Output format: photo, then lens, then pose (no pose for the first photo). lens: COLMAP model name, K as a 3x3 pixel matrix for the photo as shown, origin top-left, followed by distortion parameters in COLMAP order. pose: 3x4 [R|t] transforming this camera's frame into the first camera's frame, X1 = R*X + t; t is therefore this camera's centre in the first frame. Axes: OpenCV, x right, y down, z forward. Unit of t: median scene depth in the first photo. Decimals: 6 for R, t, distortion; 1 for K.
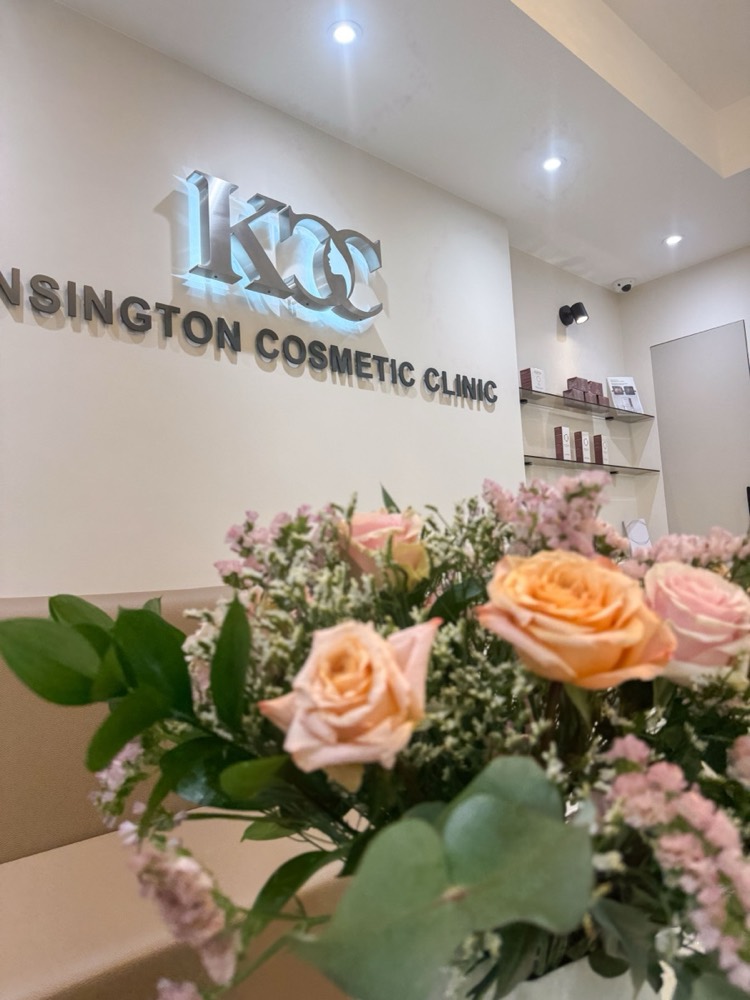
lens RADIAL K [[704.9, 0, 383.4], [0, 704.9, 511.3], [0, 0, 1]] dist [0.069552, -0.071950]
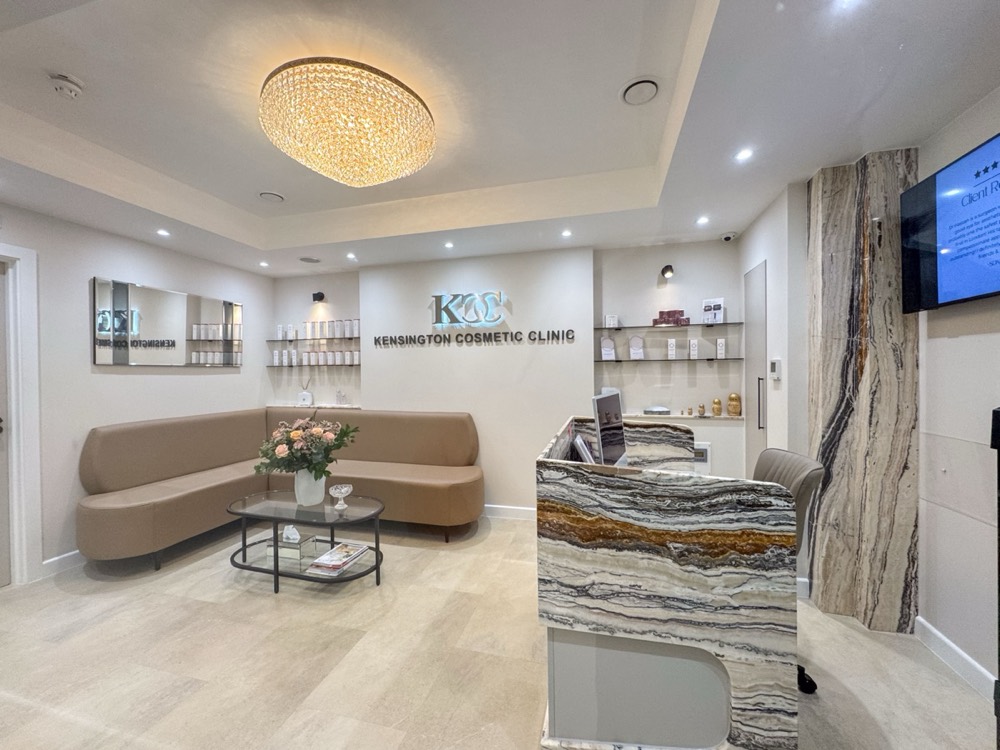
lens RADIAL K [[400.1, 0, 501.7], [0, 400.1, 377.1], [0, 0, 1]] dist [-0.001752, 0.000391]
pose [[0.526999, 0.061779, -0.847618, 1.400201], [0.055350, 0.992742, 0.106769, -0.229340], [0.848062, -0.103183, 0.519754, 0.181520]]
